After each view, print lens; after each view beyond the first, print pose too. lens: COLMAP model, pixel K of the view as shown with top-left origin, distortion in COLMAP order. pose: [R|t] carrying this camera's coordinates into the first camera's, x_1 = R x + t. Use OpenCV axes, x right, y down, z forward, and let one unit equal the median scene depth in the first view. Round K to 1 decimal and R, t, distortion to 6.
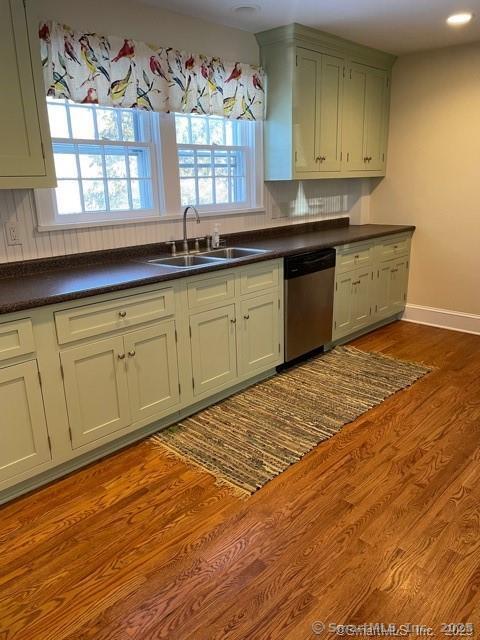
lens RADIAL K [[487.3, 0, 238.5], [0, 487.3, 322.0], [0, 0, 1]] dist [0.036056, -0.005845]
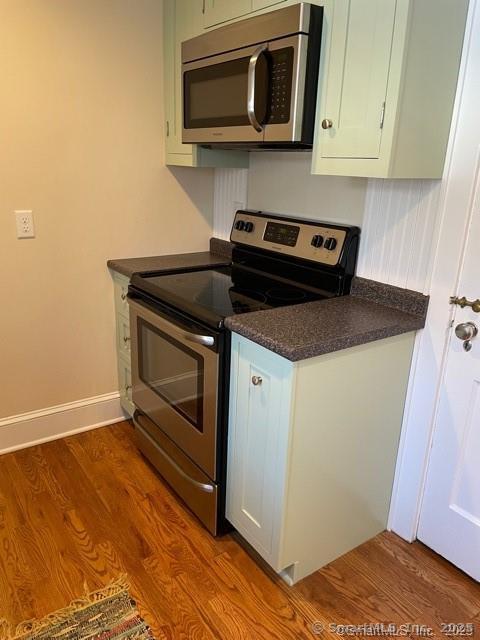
lens RADIAL K [[487.3, 0, 238.5], [0, 487.3, 322.0], [0, 0, 1]] dist [0.036056, -0.005845]
pose [[0.193229, -0.272111, 0.942666, 0.048071], [0.229619, 0.946633, 0.226188, -0.207339], [-0.953907, 0.172748, 0.245399, 0.708060]]
